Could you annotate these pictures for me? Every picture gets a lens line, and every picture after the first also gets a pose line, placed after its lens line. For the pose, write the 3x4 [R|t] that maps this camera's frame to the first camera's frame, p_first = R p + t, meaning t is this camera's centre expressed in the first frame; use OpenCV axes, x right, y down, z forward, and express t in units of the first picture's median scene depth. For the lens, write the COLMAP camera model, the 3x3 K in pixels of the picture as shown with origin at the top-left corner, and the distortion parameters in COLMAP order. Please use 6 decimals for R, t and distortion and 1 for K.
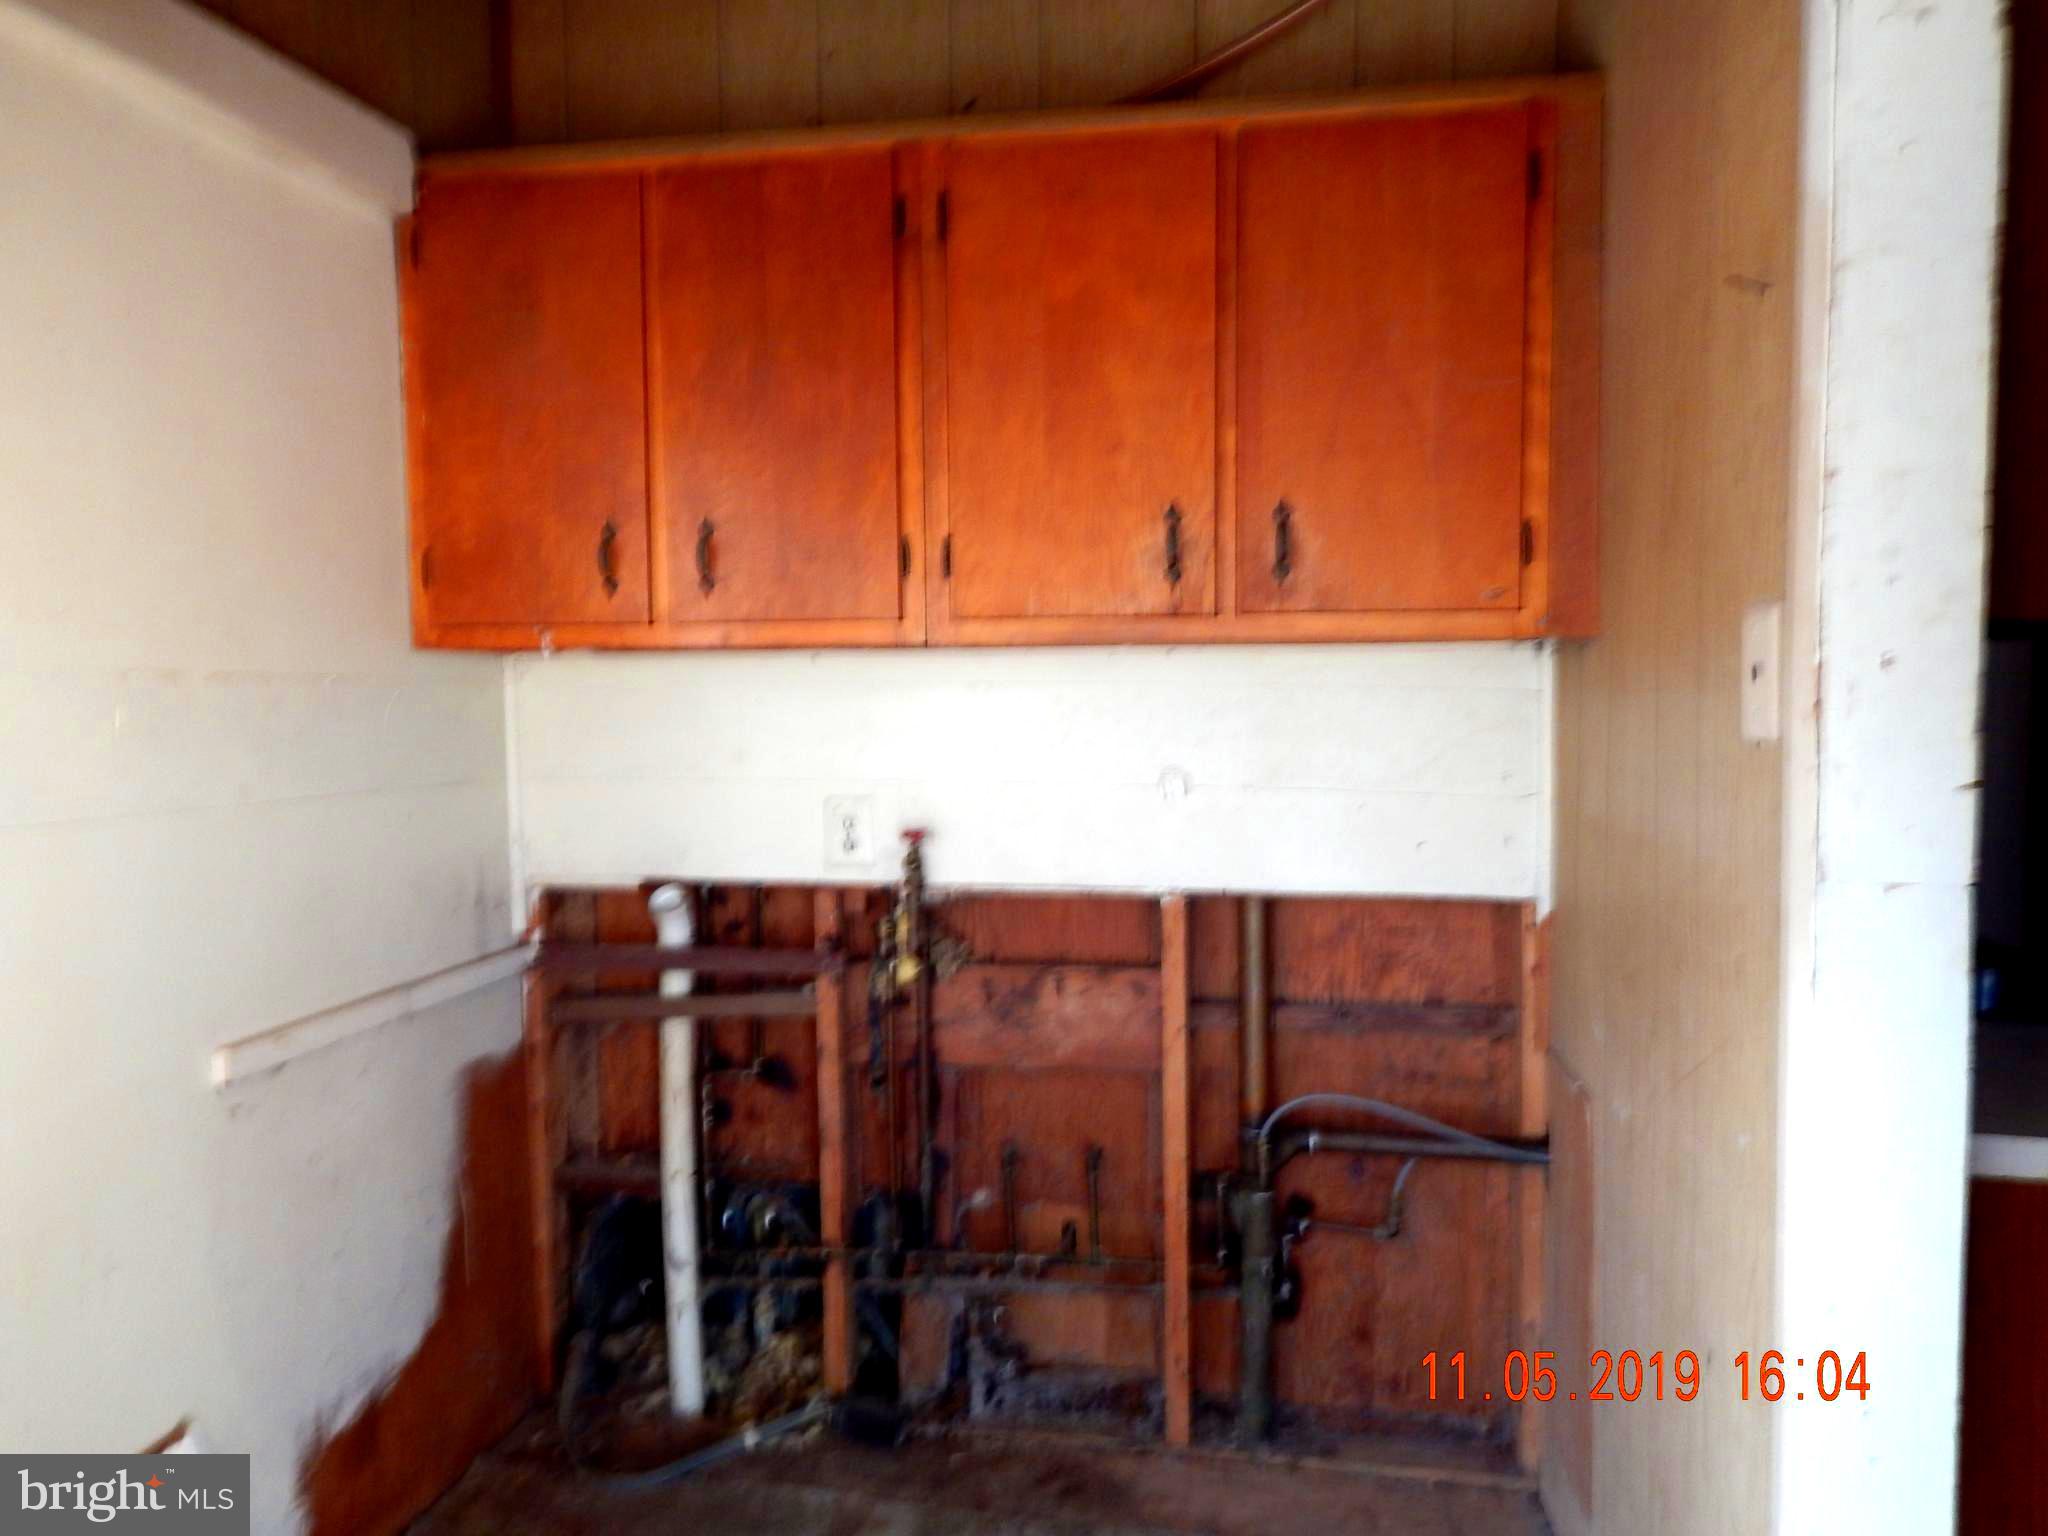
lens RADIAL K [[1338.2, 0, 1024.0], [0, 1338.2, 768.0], [0, 0, 1]] dist [0.001650, 0.000297]
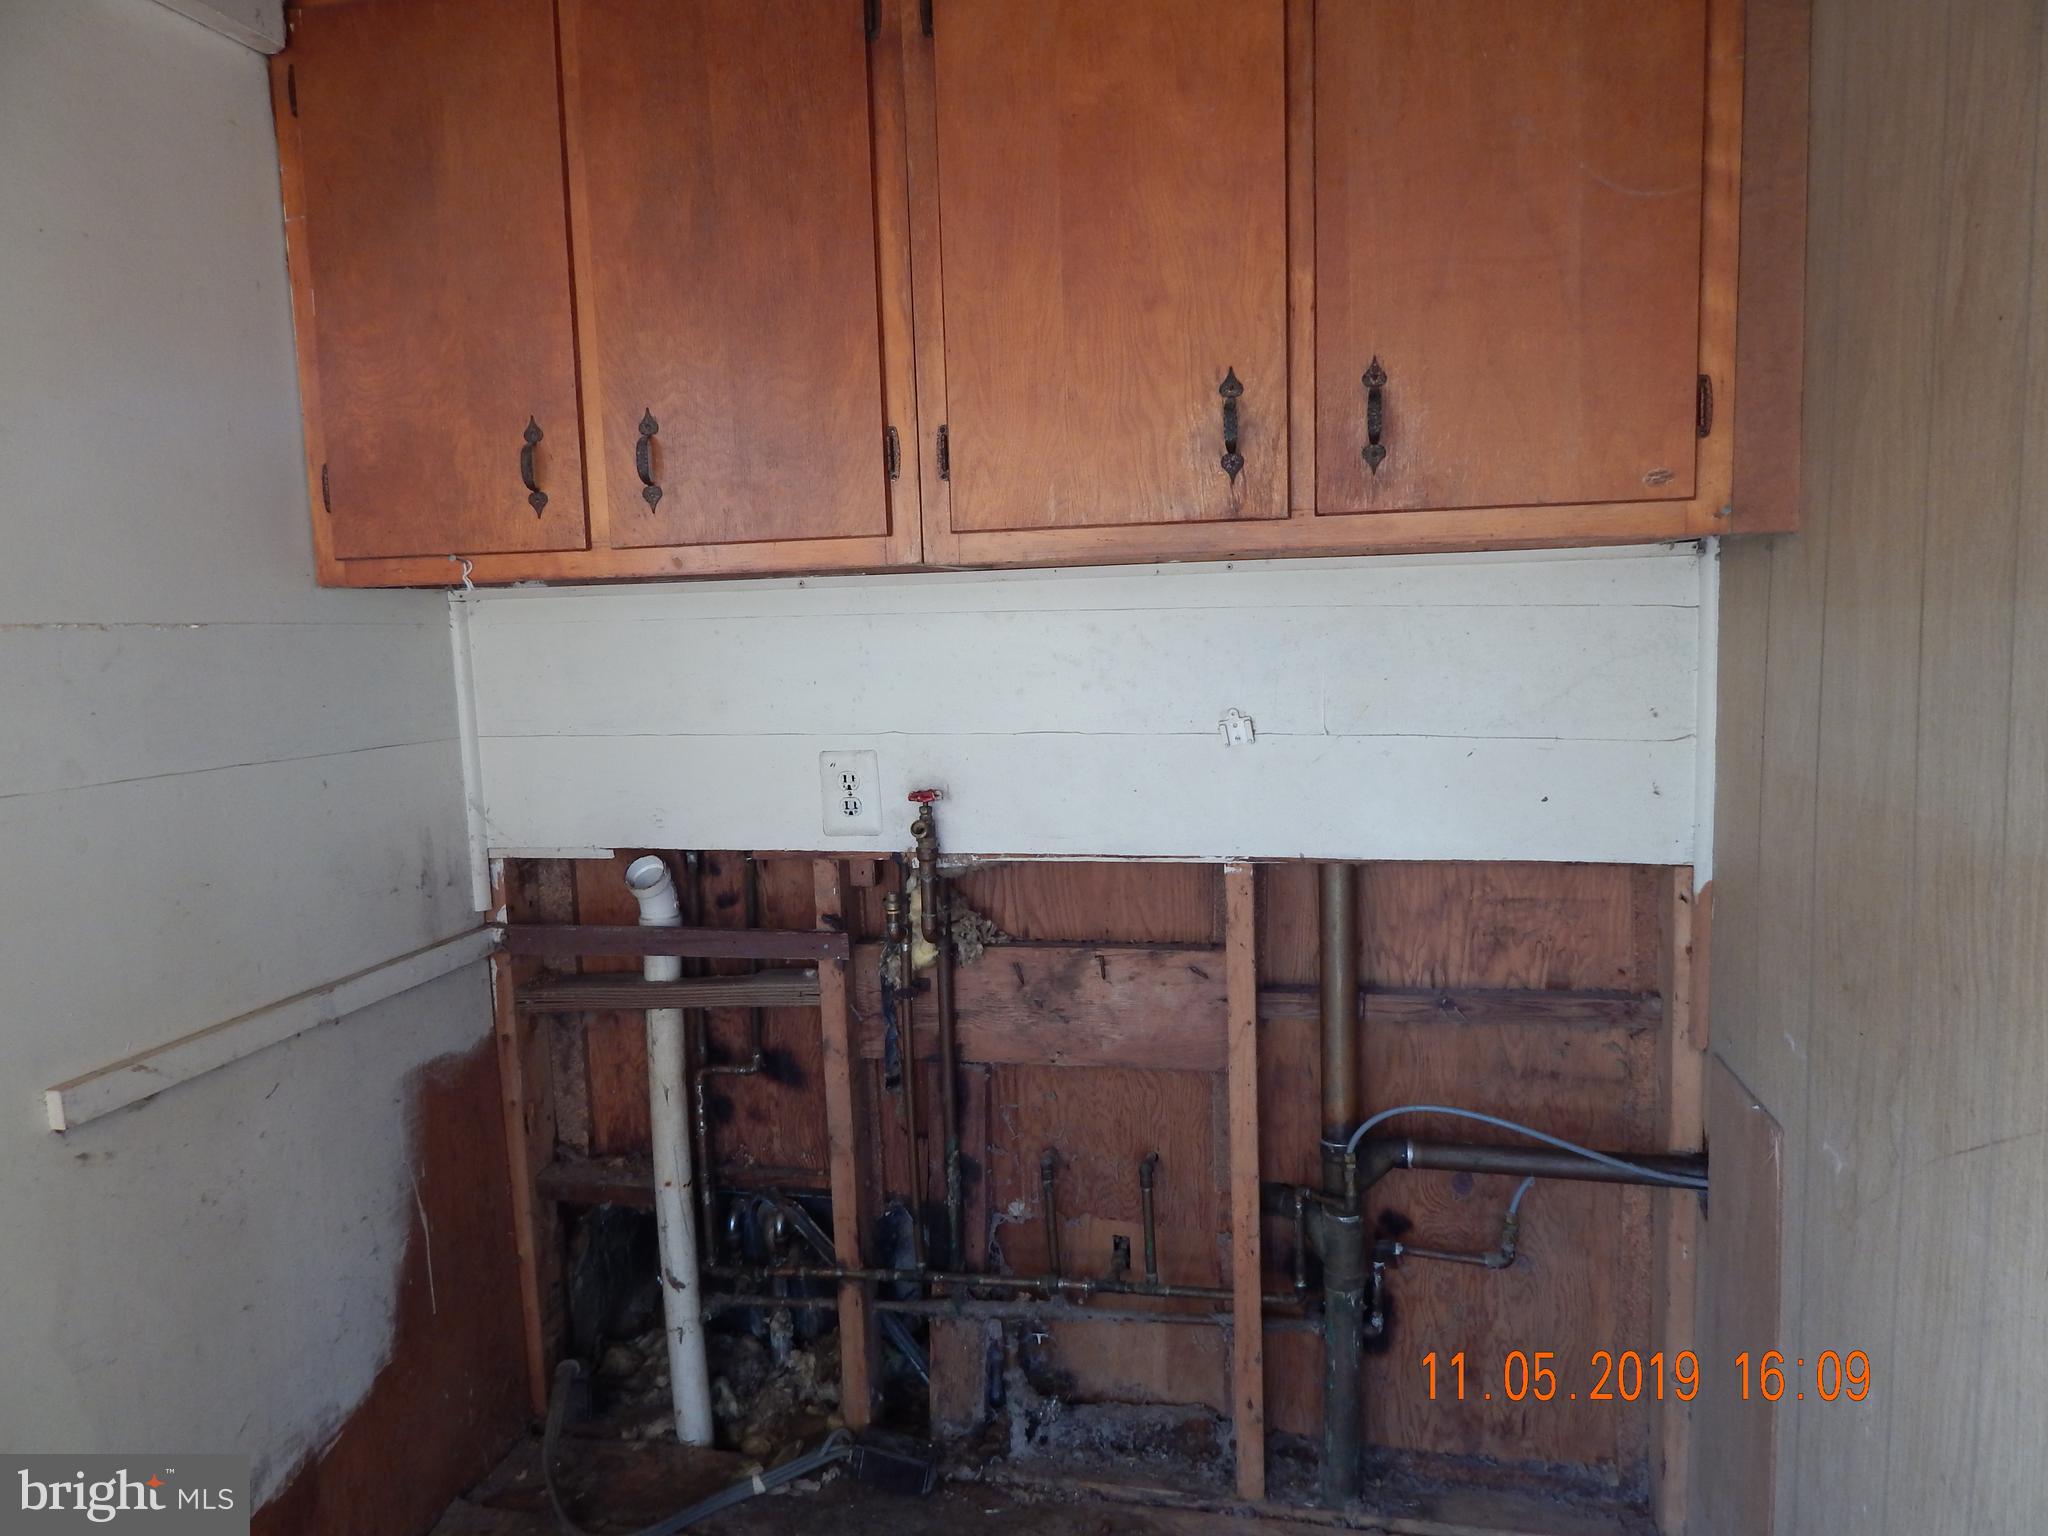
lens RADIAL K [[1307.1, 0, 1024.0], [0, 1307.1, 768.0], [0, 0, 1]] dist [-0.009439, -0.000995]
pose [[0.998091, -0.016604, -0.059483, 0.027529], [0.020164, 0.998009, 0.059755, -0.013926], [0.058373, -0.060840, 0.996439, 0.186543]]
